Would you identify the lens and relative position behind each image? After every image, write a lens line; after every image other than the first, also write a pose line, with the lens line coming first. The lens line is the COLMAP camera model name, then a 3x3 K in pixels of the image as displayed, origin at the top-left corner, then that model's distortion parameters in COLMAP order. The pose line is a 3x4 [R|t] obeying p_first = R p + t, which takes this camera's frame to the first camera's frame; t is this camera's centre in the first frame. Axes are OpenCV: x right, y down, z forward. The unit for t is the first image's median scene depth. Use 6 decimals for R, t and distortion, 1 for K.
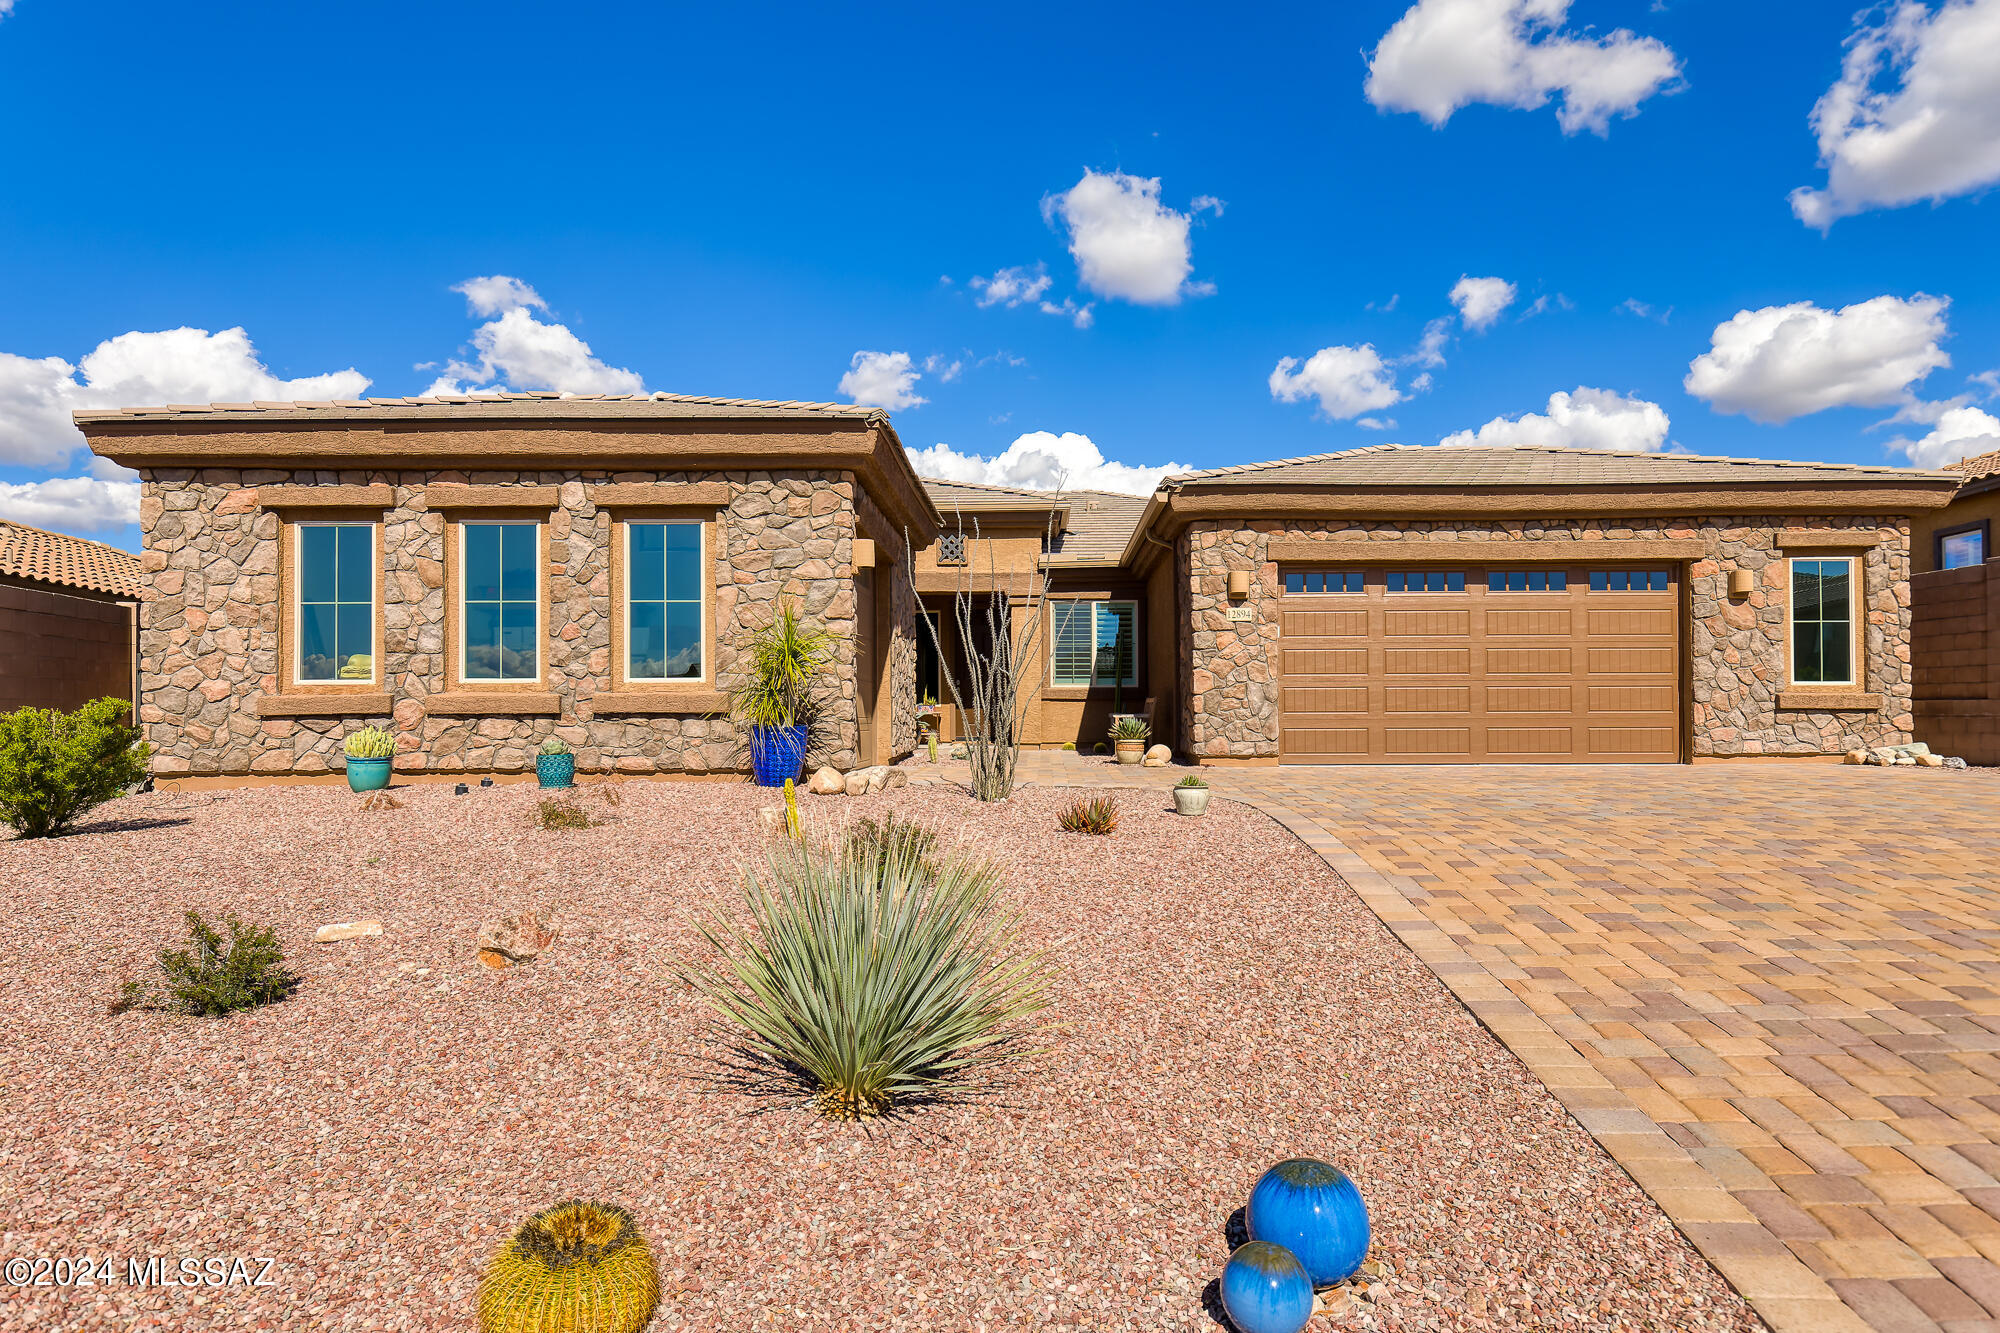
lens RADIAL K [[1114.3, 0, 1011.0], [0, 1114.3, 682.6], [0, 0, 1]] dist [-0.005641, 0.001721]
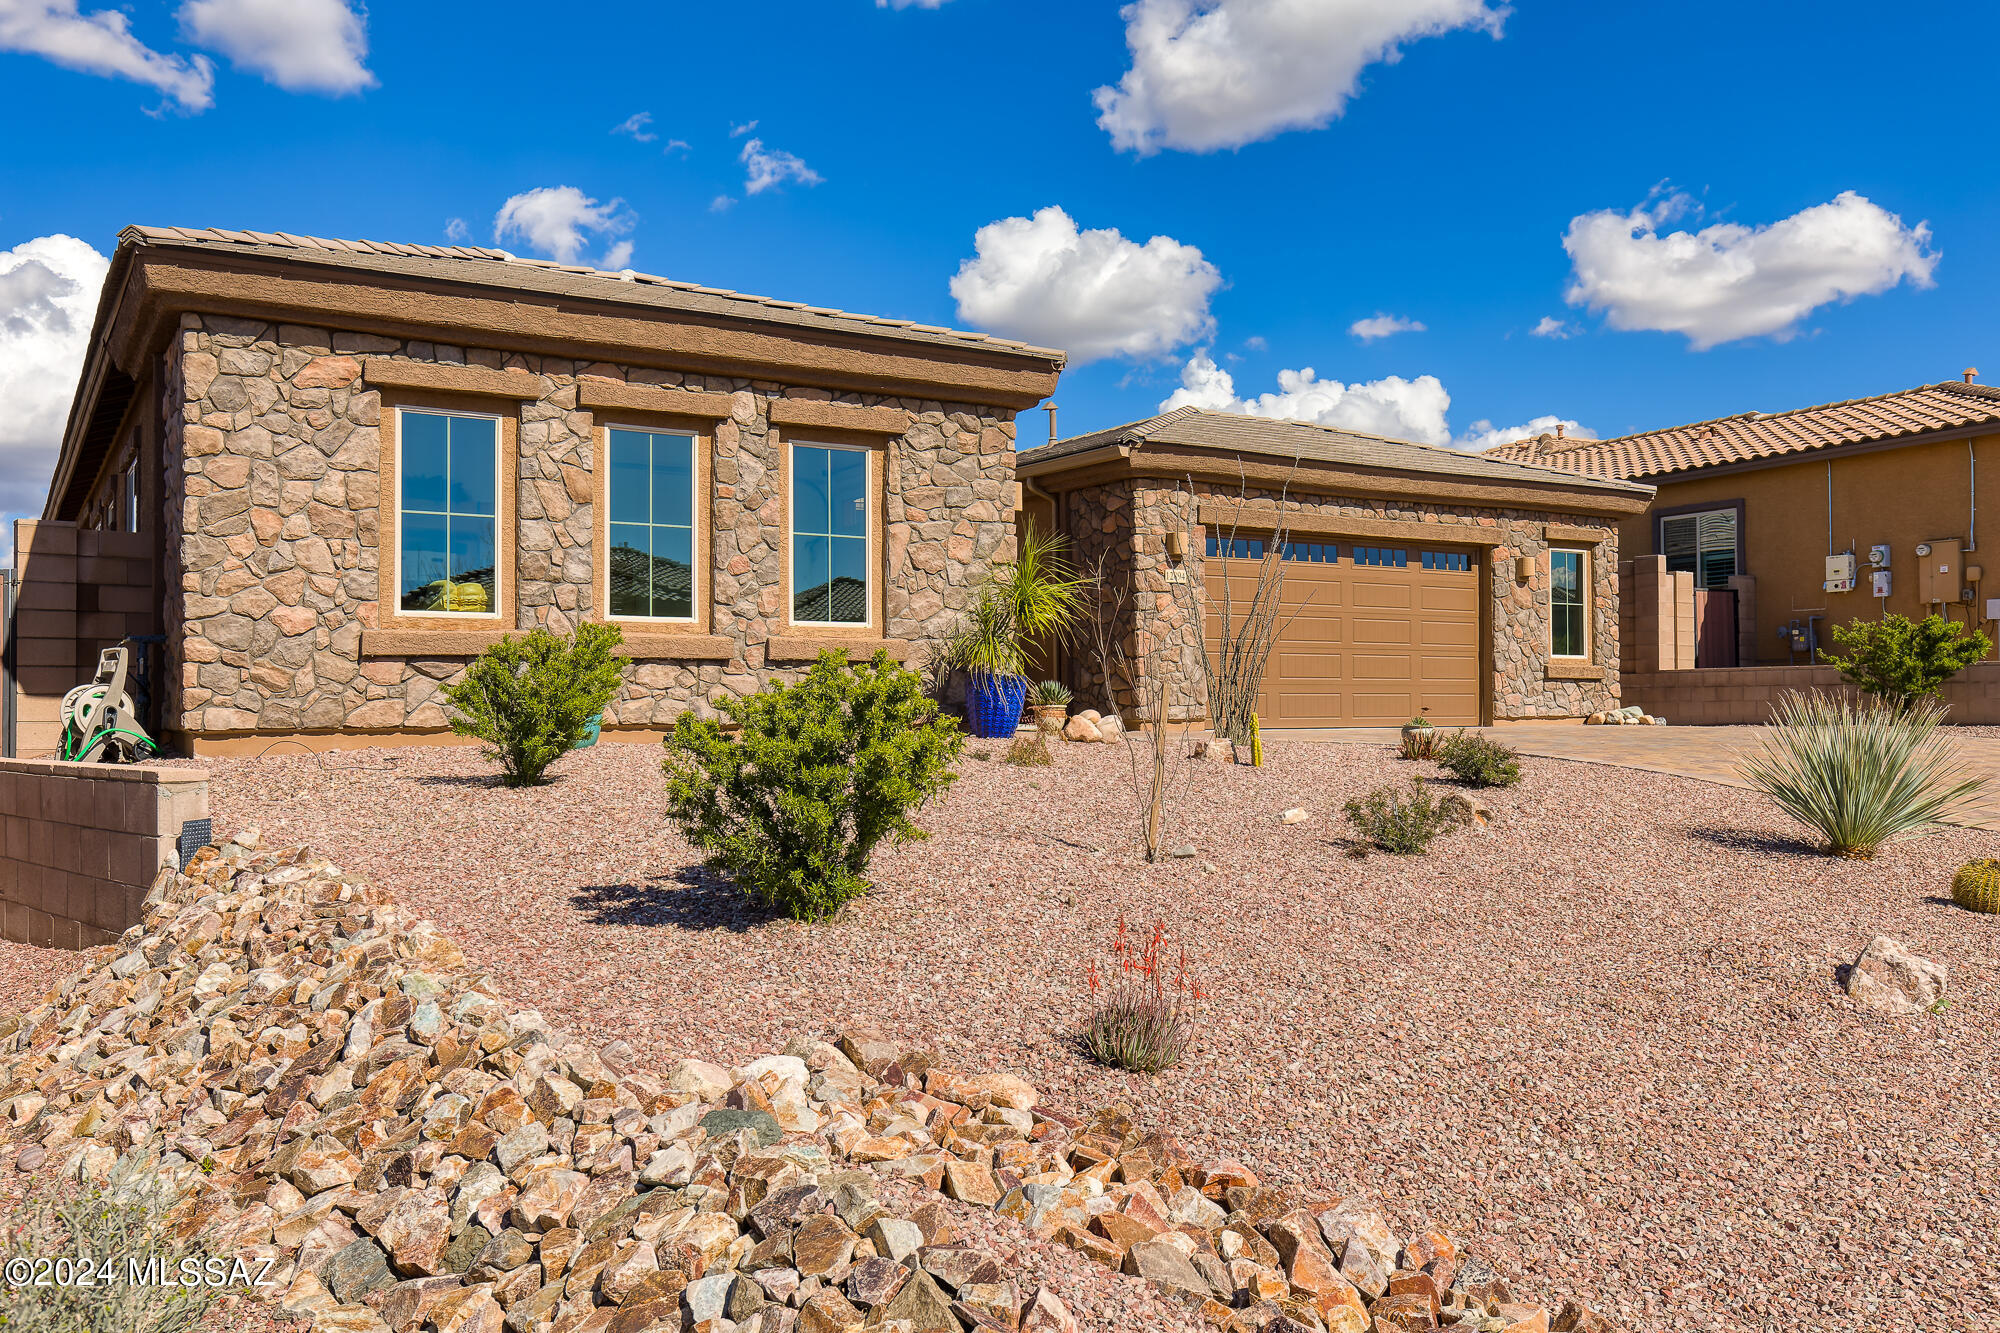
lens RADIAL K [[1592.0, 0, 996.2], [0, 1592.0, 657.2], [0, 0, 1]] dist [-0.024090, 0.004726]
pose [[0.855050, 0.017502, 0.518250, -0.858975], [-0.013787, 0.999844, -0.011020, 0.036607], [-0.518362, 0.002277, 0.855158, -0.156180]]
